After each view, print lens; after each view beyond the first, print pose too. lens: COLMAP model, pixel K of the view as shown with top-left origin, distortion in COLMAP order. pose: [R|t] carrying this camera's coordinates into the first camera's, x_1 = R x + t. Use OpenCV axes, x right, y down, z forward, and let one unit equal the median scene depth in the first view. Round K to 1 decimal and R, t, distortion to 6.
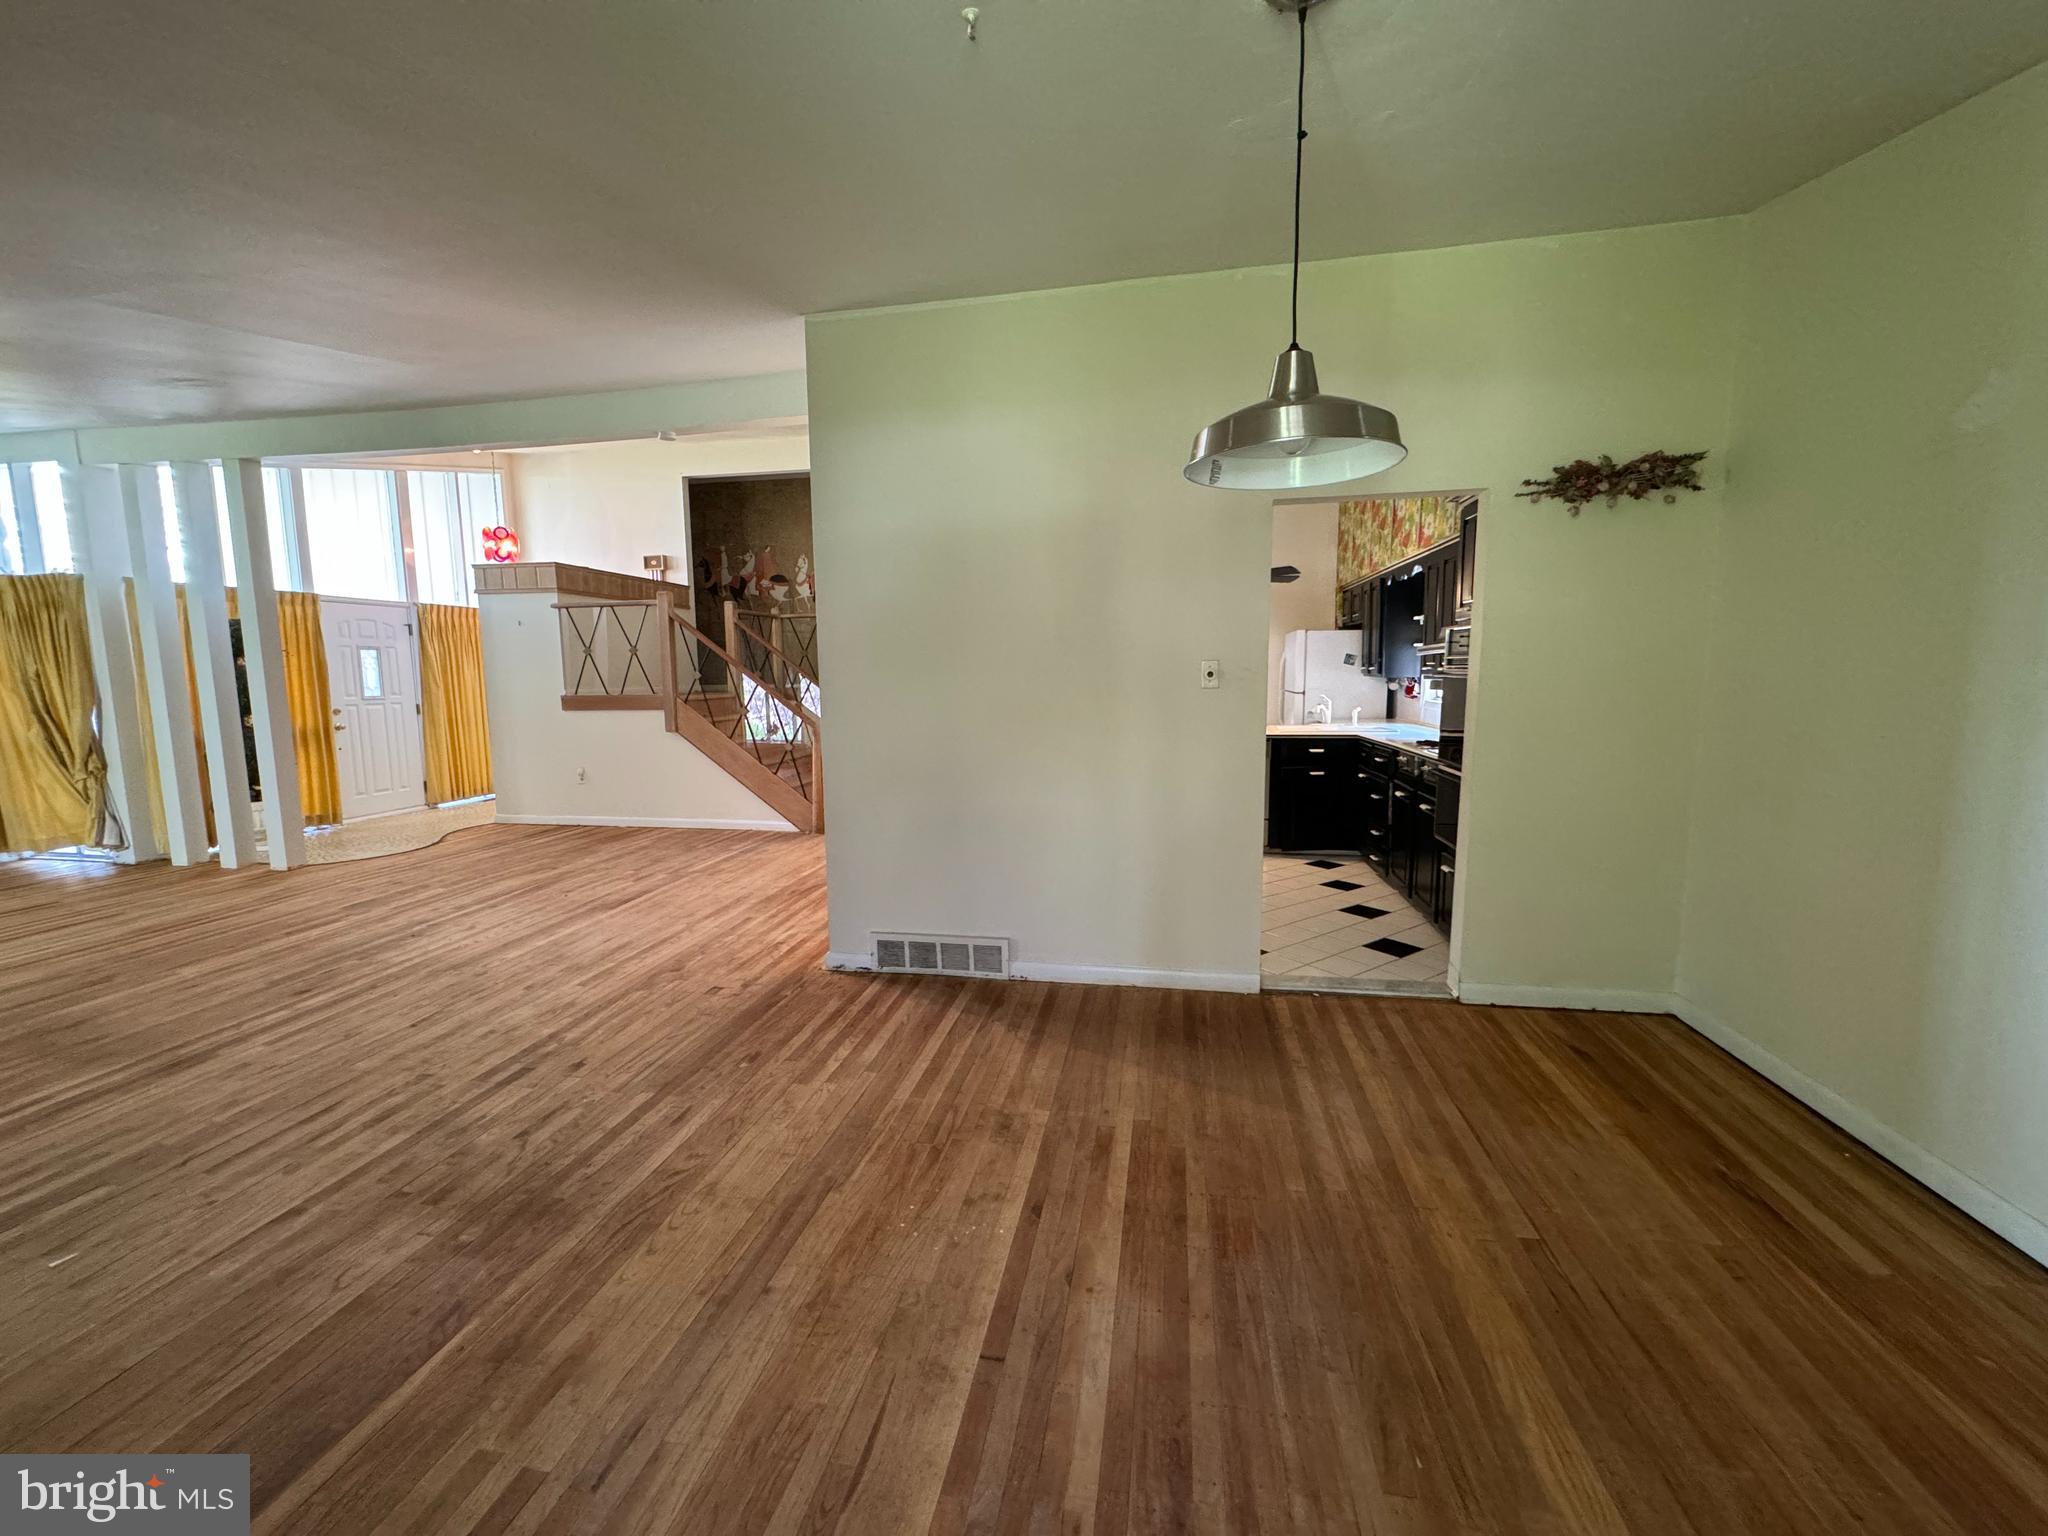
lens RADIAL K [[816.9, 0, 1021.9], [0, 816.9, 769.5], [0, 0, 1]] dist [-0.002754, 0.000440]
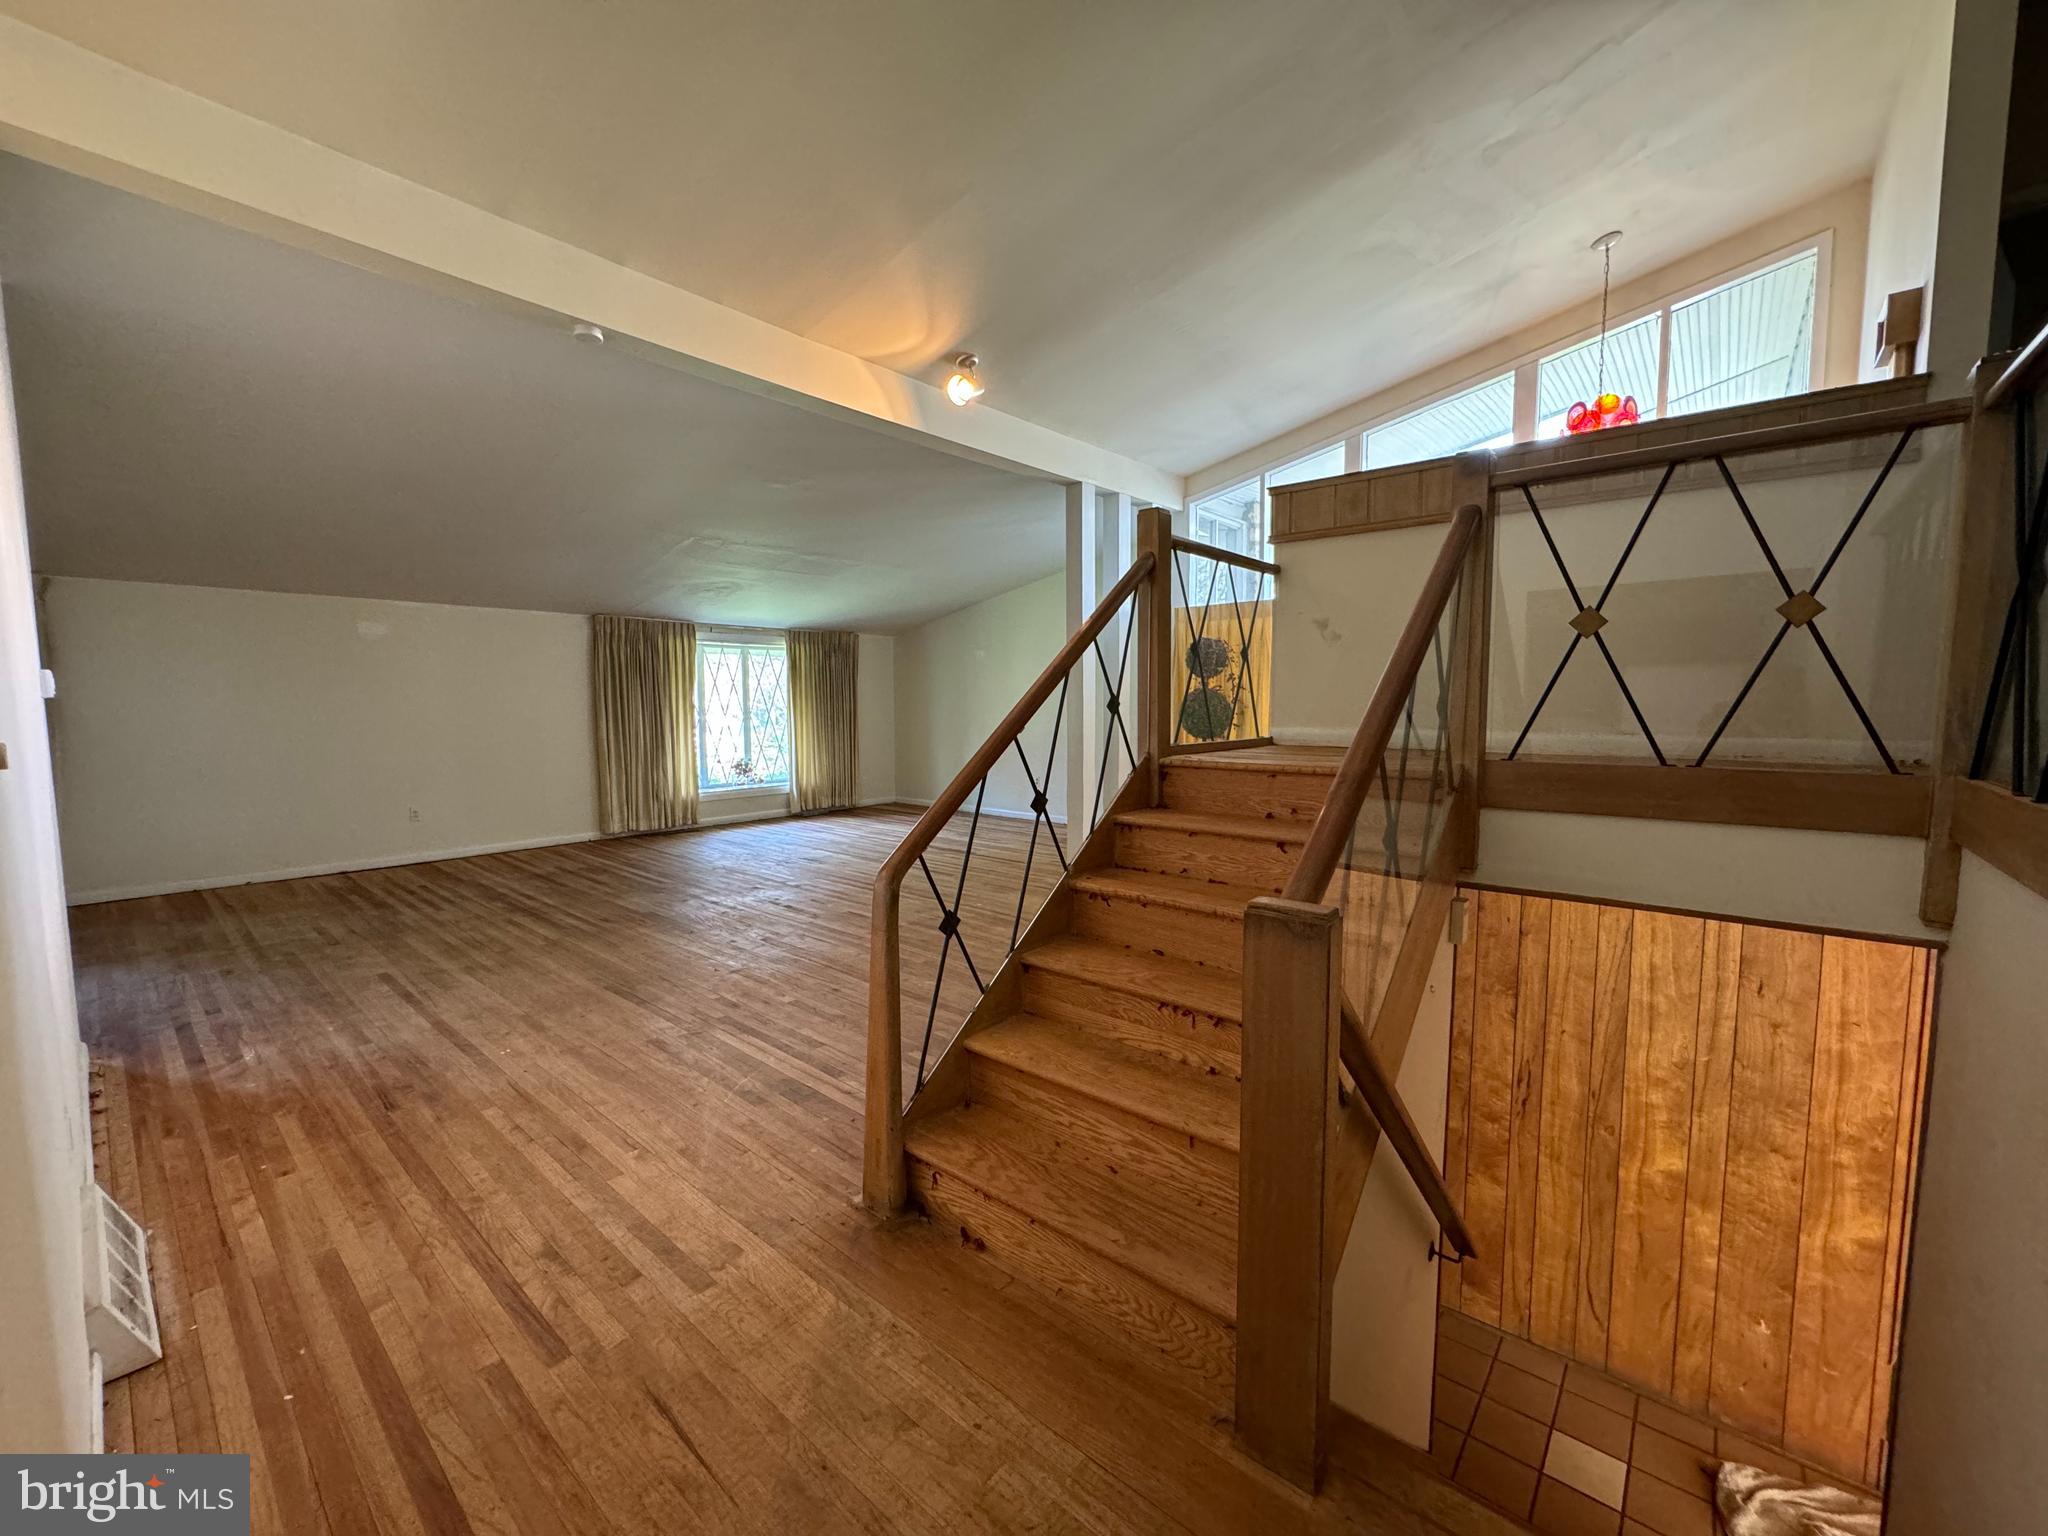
lens RADIAL K [[816.9, 0, 1021.9], [0, 816.9, 769.5], [0, 0, 1]] dist [-0.002754, 0.000440]
pose [[-0.507000, 0.084583, -0.857786, -0.028551], [-0.094725, 0.983678, 0.152984, -0.202545], [0.856725, 0.158817, -0.490713, 1.672201]]
